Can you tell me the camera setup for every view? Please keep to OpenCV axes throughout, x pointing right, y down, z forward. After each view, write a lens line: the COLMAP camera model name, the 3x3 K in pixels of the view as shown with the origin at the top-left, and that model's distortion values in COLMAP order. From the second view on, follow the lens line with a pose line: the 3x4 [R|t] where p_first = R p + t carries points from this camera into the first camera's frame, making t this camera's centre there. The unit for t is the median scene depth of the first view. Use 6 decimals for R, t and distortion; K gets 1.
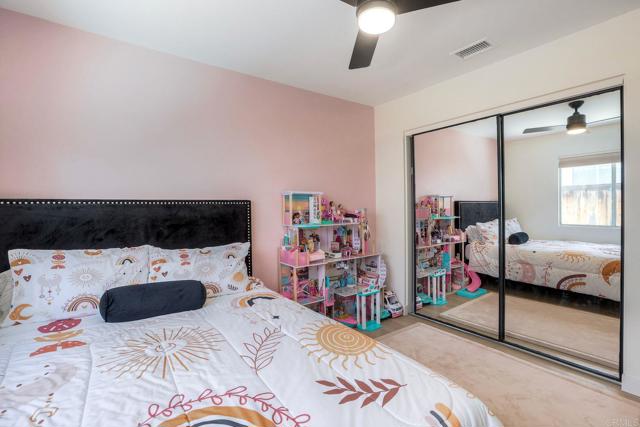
lens RADIAL K [[299.1, 0, 323.0], [0, 299.1, 210.9], [0, 0, 1]] dist [-0.043508, 0.017074]
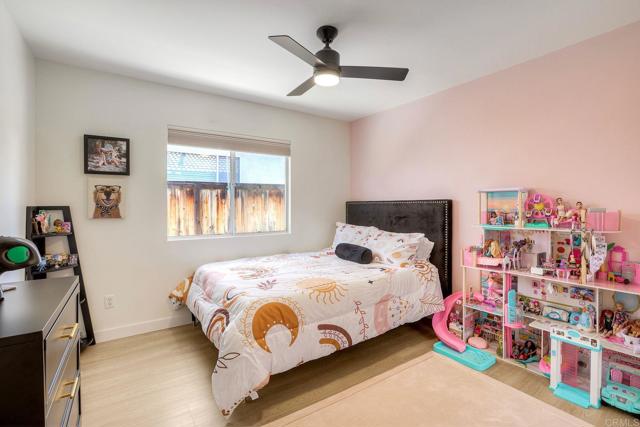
lens RADIAL K [[299.1, 0, 323.0], [0, 299.1, 210.9], [0, 0, 1]] dist [-0.043508, 0.017074]
pose [[-0.030312, 0.025661, -0.999211, 0.962604], [-0.007569, 0.999636, 0.025901, -0.018917], [0.999512, 0.008348, -0.030106, 0.591679]]
